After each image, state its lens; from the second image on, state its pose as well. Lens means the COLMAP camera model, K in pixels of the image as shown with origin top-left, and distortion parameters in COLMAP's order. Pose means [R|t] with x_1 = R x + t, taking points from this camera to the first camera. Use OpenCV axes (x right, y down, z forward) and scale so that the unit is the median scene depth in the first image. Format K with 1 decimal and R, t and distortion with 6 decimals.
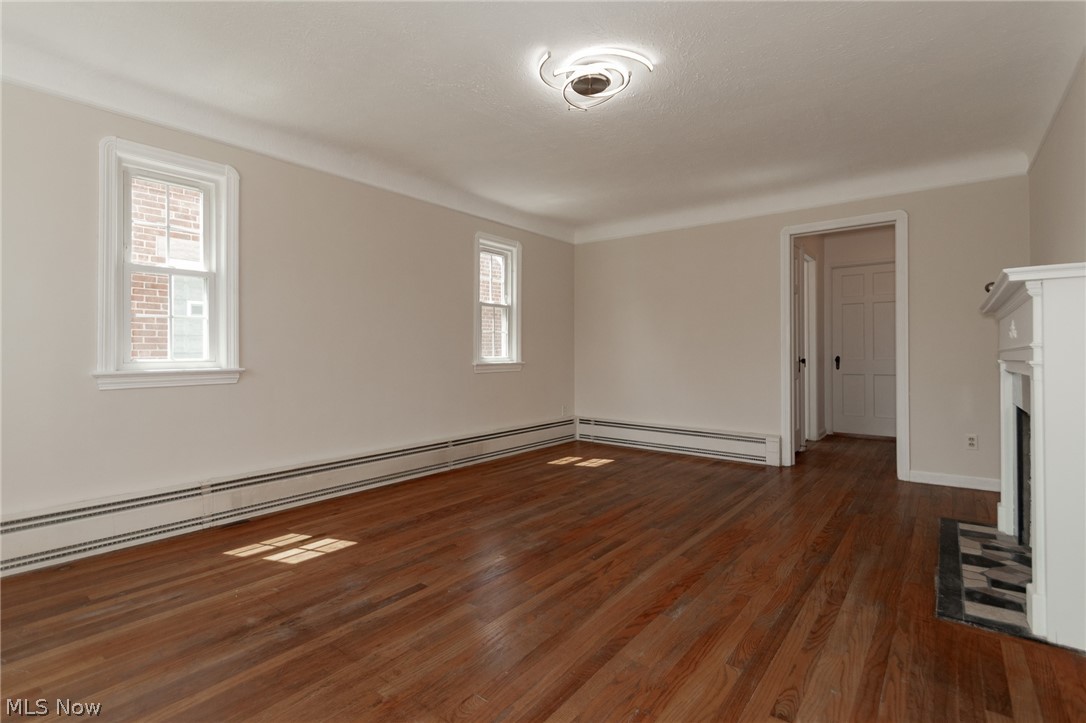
lens RADIAL K [[519.0, 0, 540.0], [0, 519.0, 347.4], [0, 0, 1]] dist [-0.000307, -0.000572]
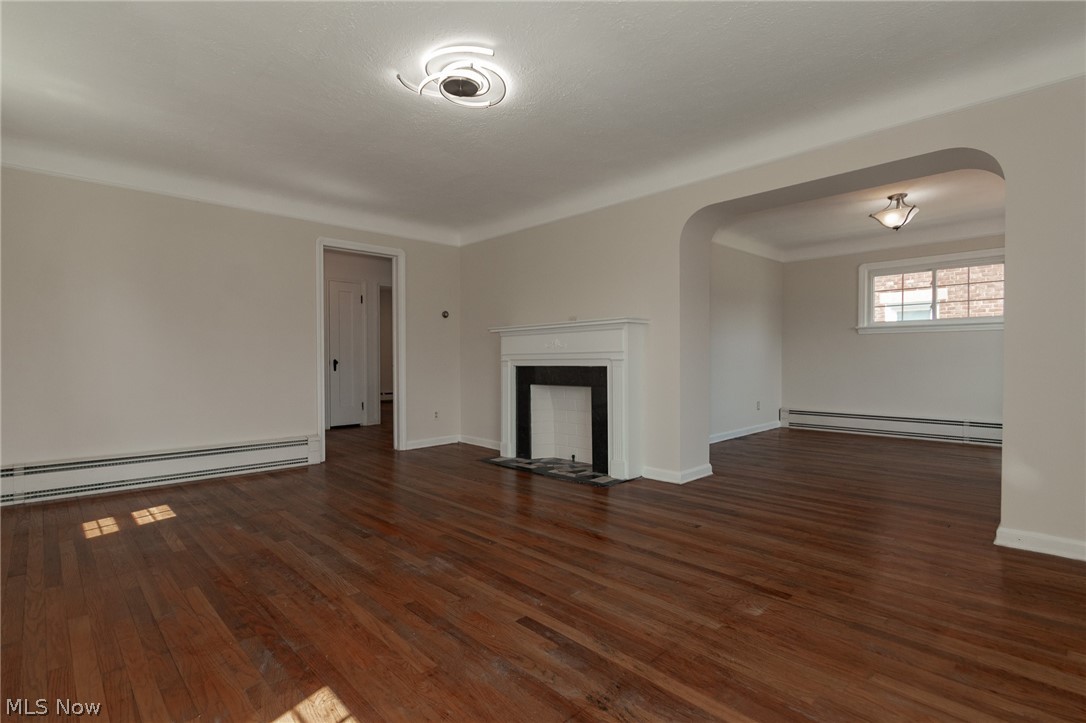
lens RADIAL K [[520.4, 0, 535.3], [0, 520.4, 367.1], [0, 0, 1]] dist [0.002469, 0.000194]
pose [[0.141533, -0.017853, 0.989772, -0.897652], [-0.007150, 0.999793, 0.019057, 0.017086], [-0.989908, -0.009774, 0.141376, 0.716396]]
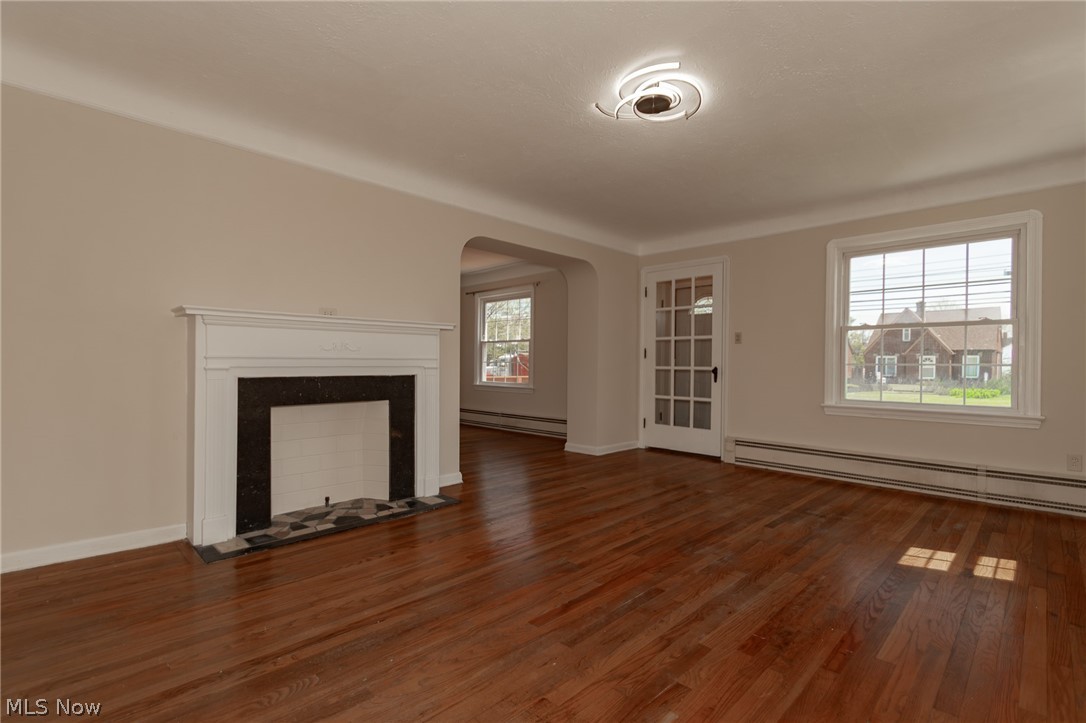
lens RADIAL K [[513.3, 0, 541.5], [0, 513.3, 376.2], [0, 0, 1]] dist [0.002945, -0.011401]
pose [[-0.993494, -0.007885, 0.113611, 0.198730], [-0.006722, 0.999921, 0.010615, 0.029028], [-0.113686, 0.009783, -0.993469, 2.056034]]
